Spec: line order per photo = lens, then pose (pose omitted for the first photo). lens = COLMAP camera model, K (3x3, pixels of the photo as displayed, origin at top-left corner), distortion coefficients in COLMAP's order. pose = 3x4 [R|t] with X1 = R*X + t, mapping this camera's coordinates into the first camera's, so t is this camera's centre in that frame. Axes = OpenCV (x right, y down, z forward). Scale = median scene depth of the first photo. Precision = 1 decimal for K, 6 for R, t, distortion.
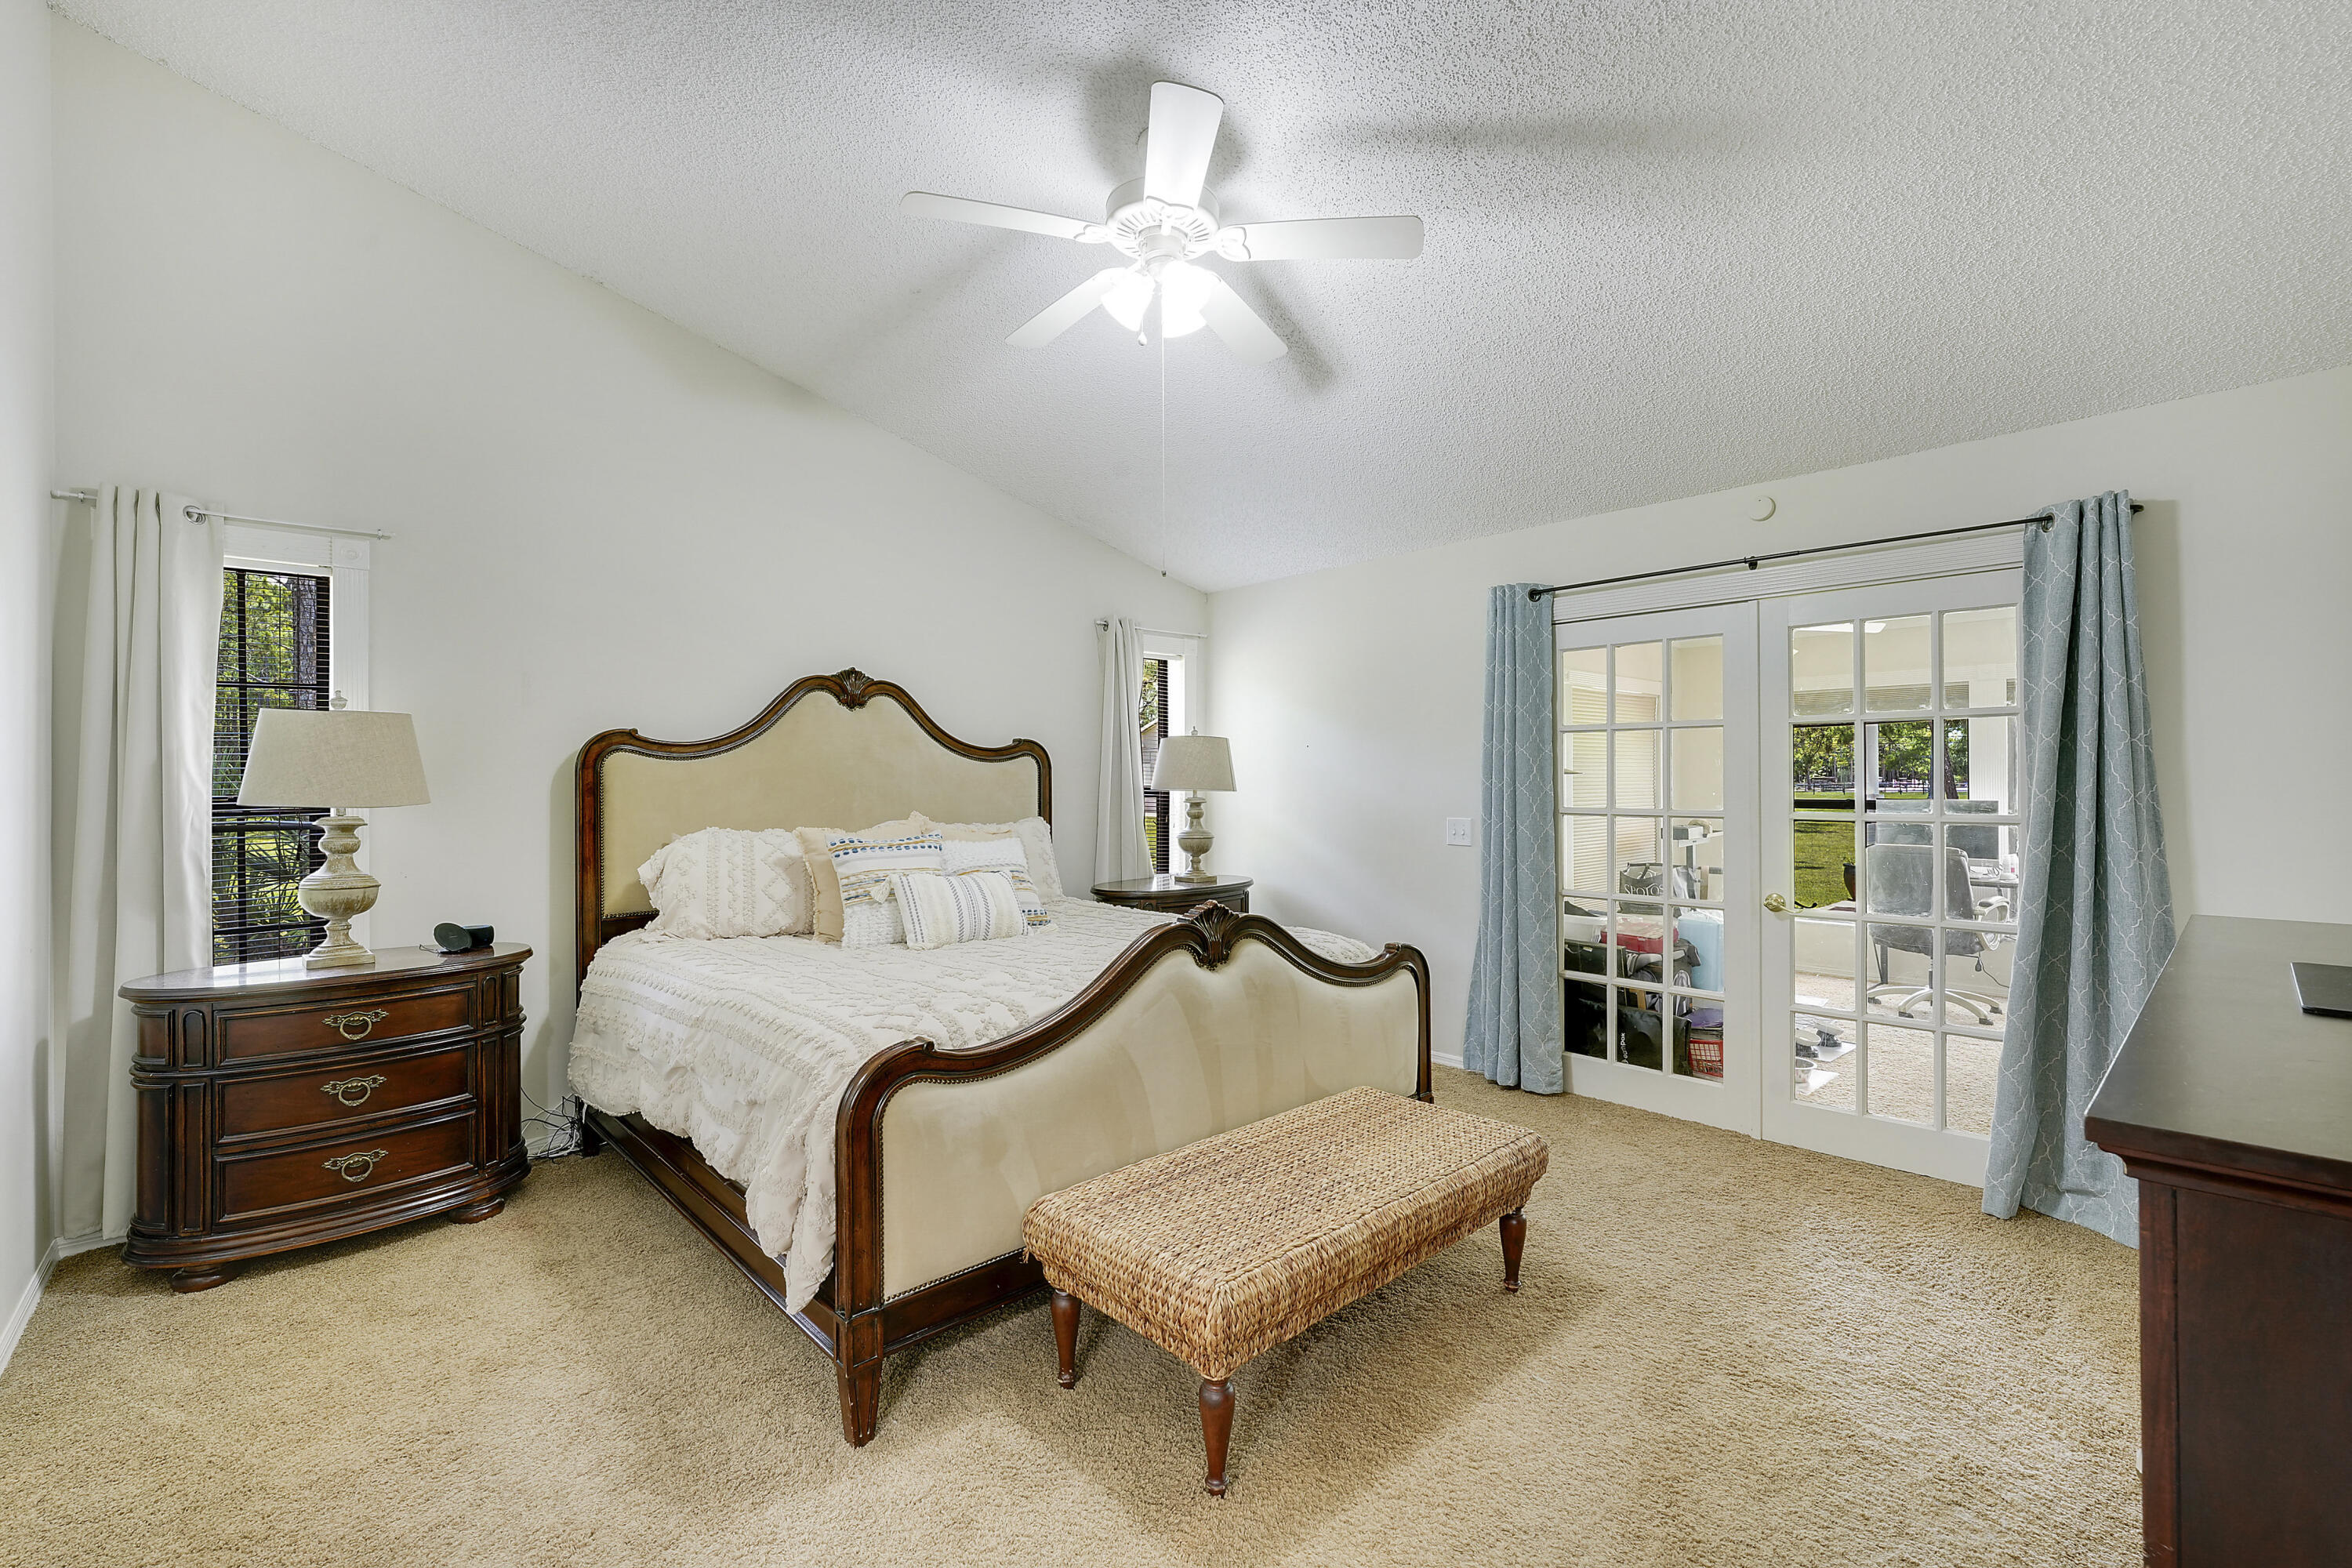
lens RADIAL K [[1029.8, 0, 1176.0], [0, 1029.8, 784.0], [0, 0, 1]] dist [-0.003703, 0.000136]
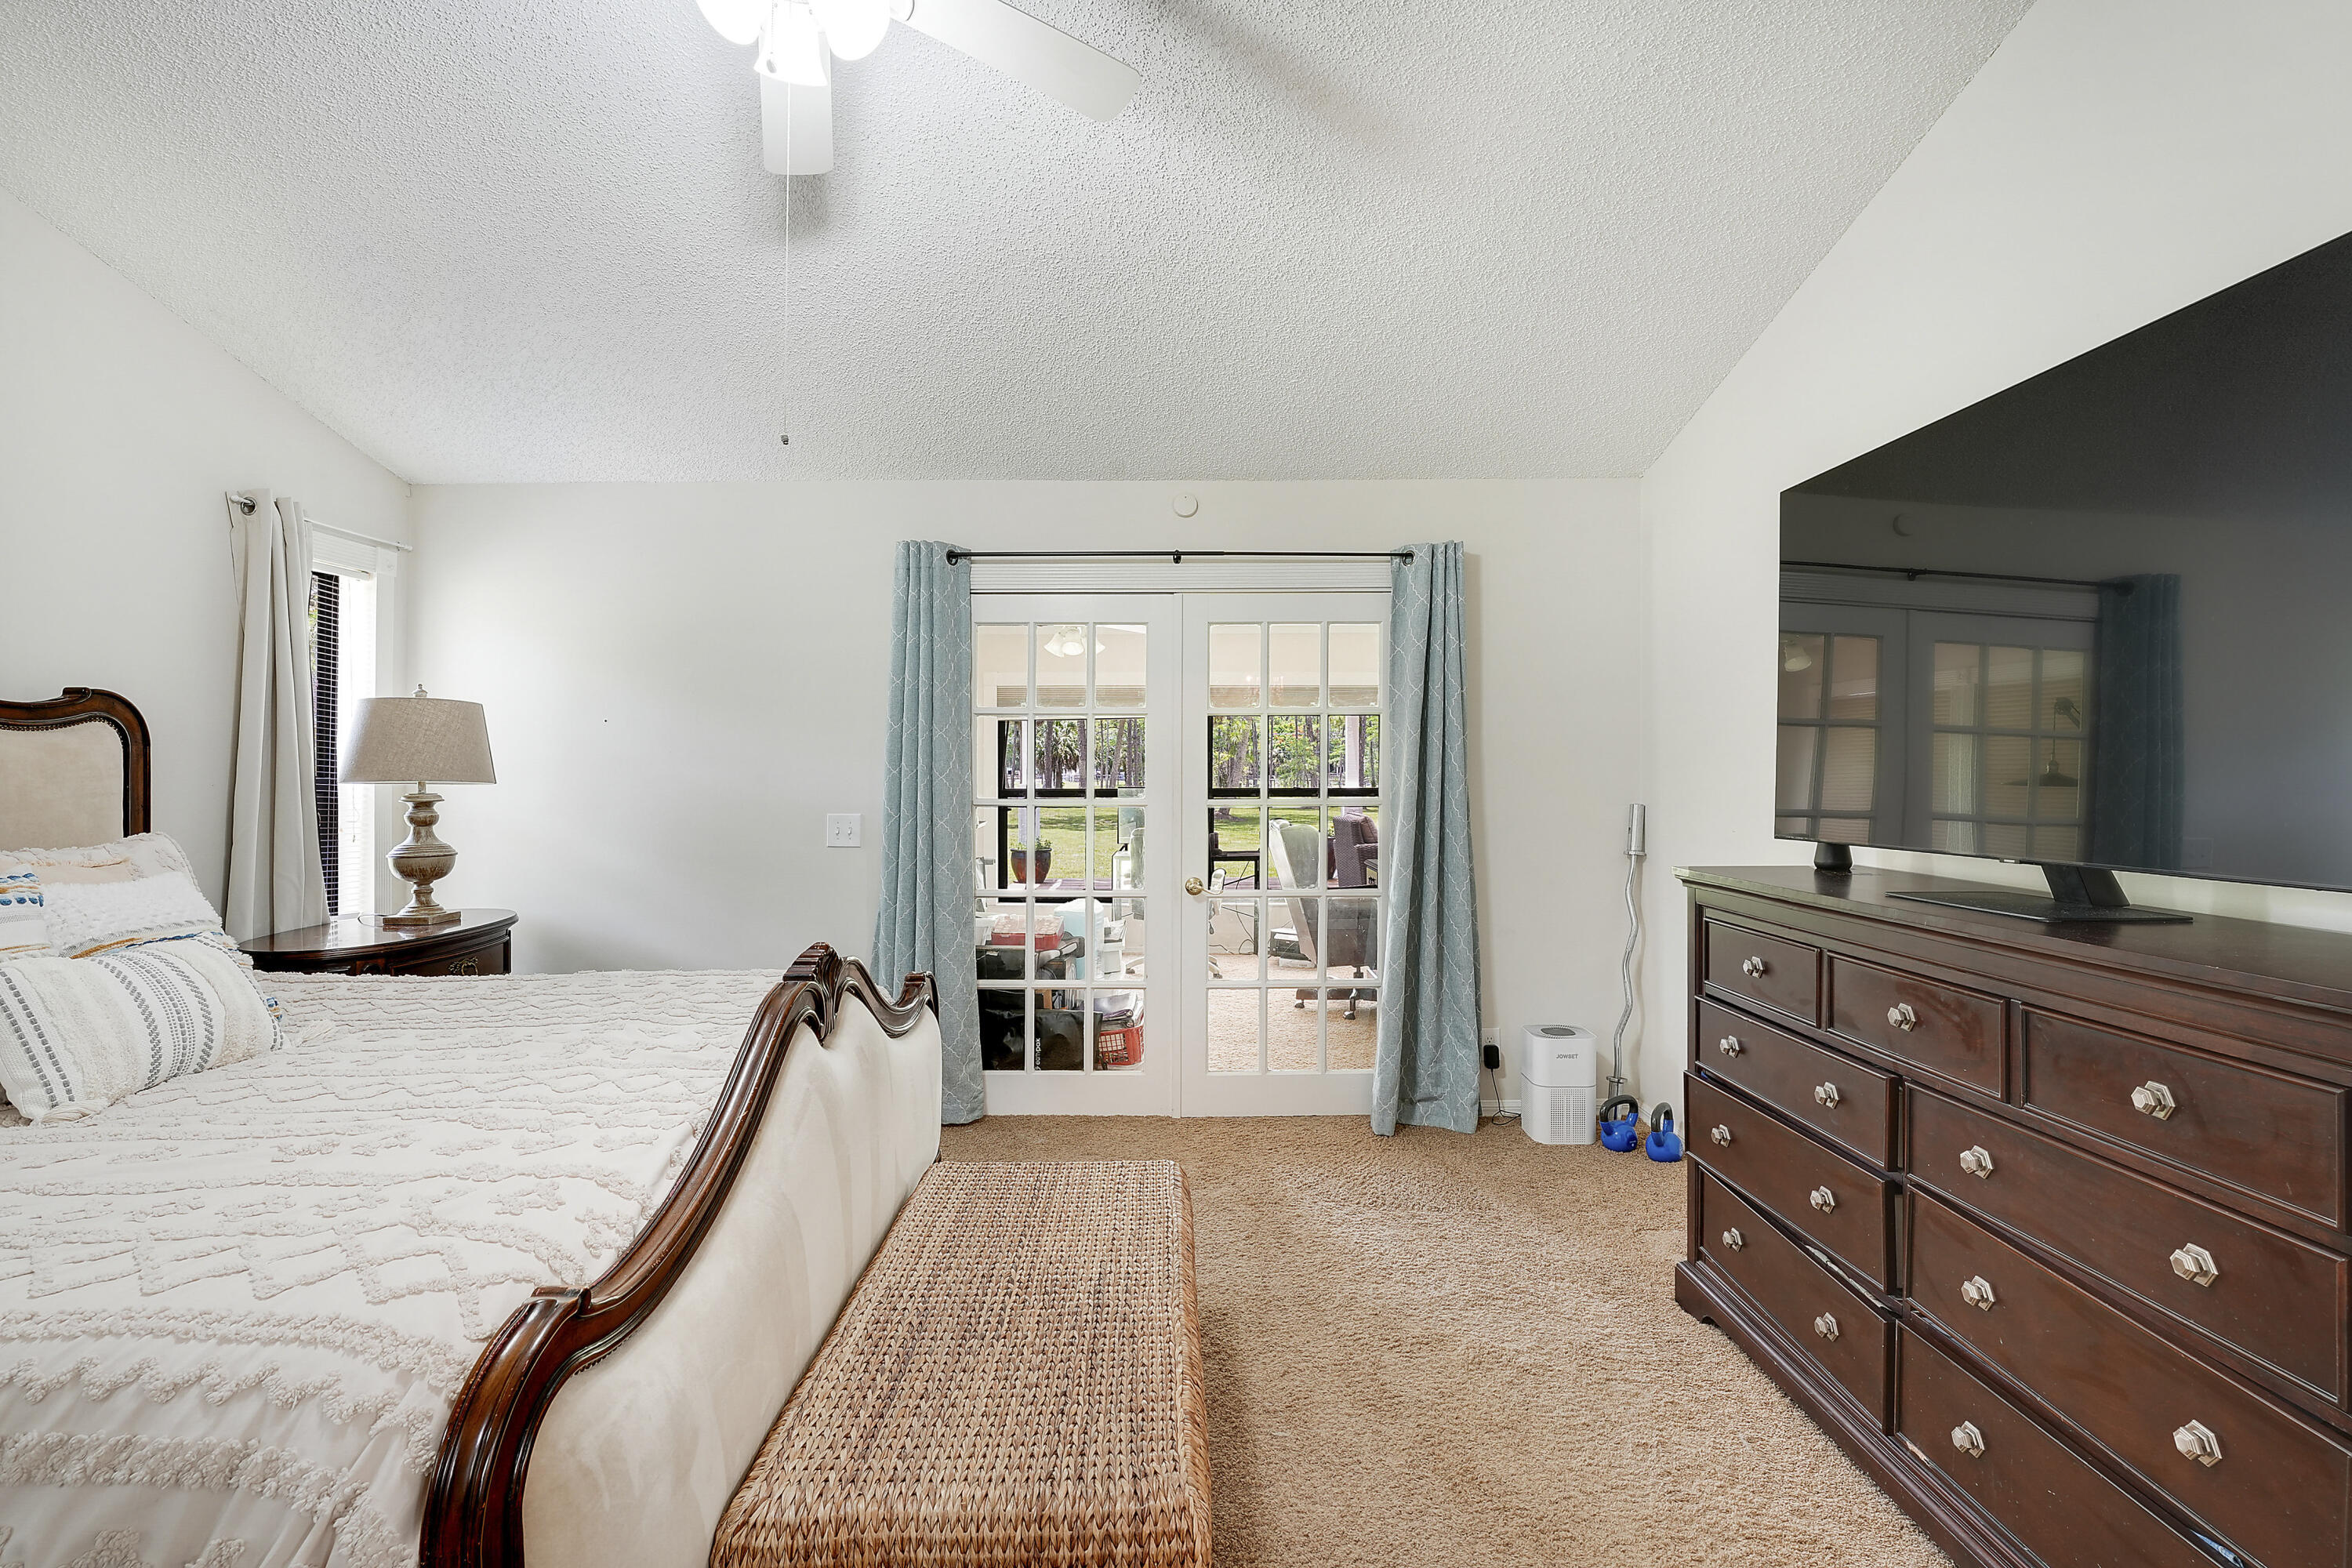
lens RADIAL K [[1112.4, 0, 1178.6], [0, 1112.4, 770.4], [0, 0, 1]] dist [-0.002837, 0.000376]
pose [[0.672712, 0.002553, 0.739900, -0.229422], [0.001849, 0.999985, -0.005131, 0.003605], [-0.739902, 0.004819, 0.672697, 0.224377]]
